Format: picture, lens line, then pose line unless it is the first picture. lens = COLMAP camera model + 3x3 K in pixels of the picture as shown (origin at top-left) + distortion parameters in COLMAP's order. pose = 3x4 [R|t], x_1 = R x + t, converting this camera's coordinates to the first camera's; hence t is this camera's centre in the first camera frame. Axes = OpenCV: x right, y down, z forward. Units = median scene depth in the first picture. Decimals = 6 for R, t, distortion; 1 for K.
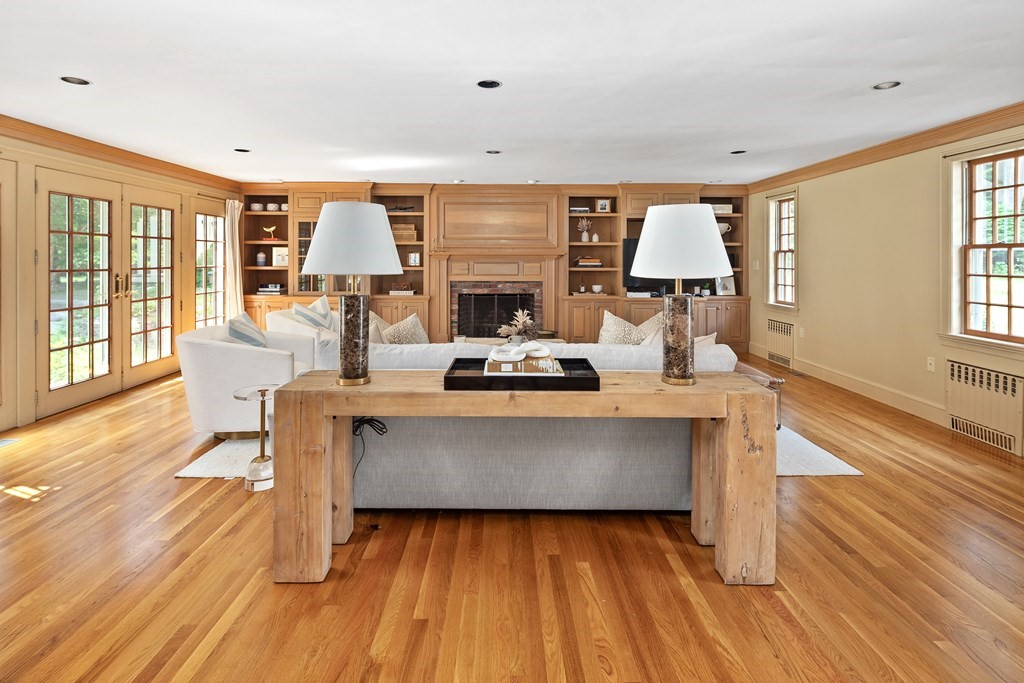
lens RADIAL K [[499.2, 0, 510.0], [0, 499.2, 270.0], [0, 0, 1]] dist [0.003996, -0.003218]
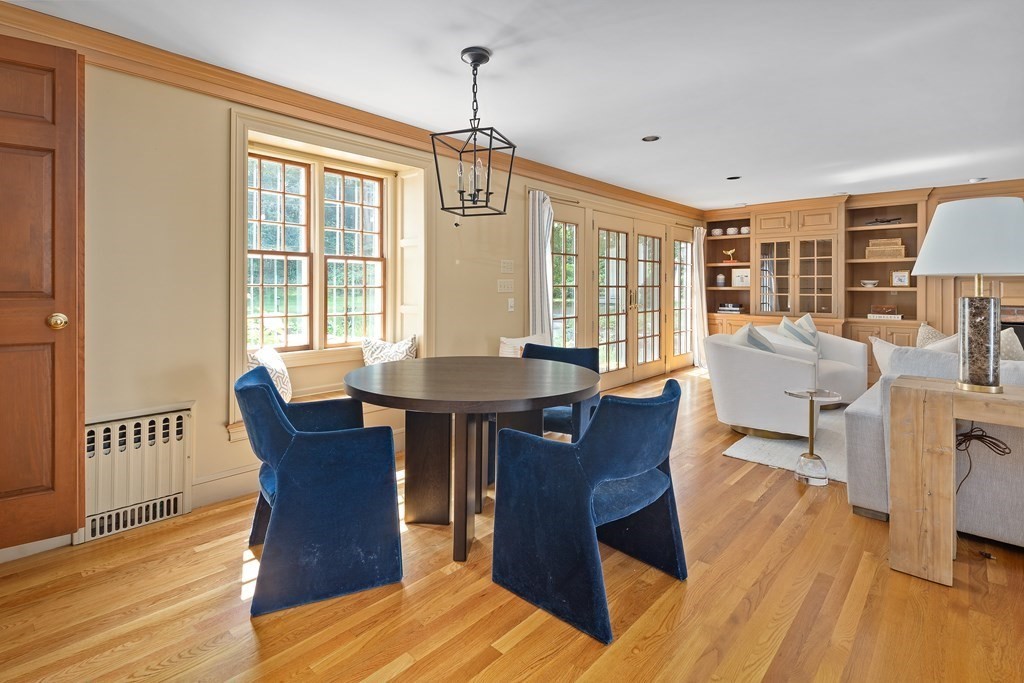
lens RADIAL K [[499.2, 0, 508.2], [0, 499.2, 291.7], [0, 0, 1]] dist [0.003996, -0.003218]
pose [[0.730368, 0.004668, -0.683038, -0.101084], [-0.014586, 0.999855, -0.008764, 0.019097], [0.682898, 0.016364, 0.730331, -0.094575]]
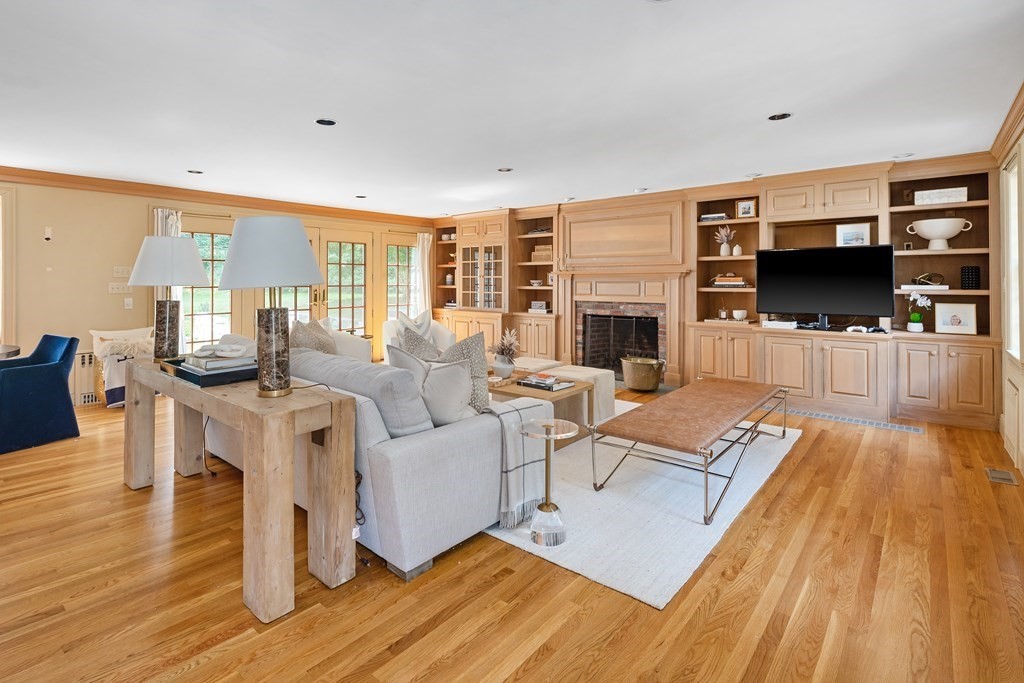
lens RADIAL K [[499.2, 0, 512.8], [0, 499.2, 285.0], [0, 0, 1]] dist [0.003996, -0.003218]
pose [[0.760065, 0.001478, -0.649845, 0.433353], [-0.011113, 0.999881, -0.010724, 0.003079], [0.649752, 0.015373, 0.759991, 0.172928]]
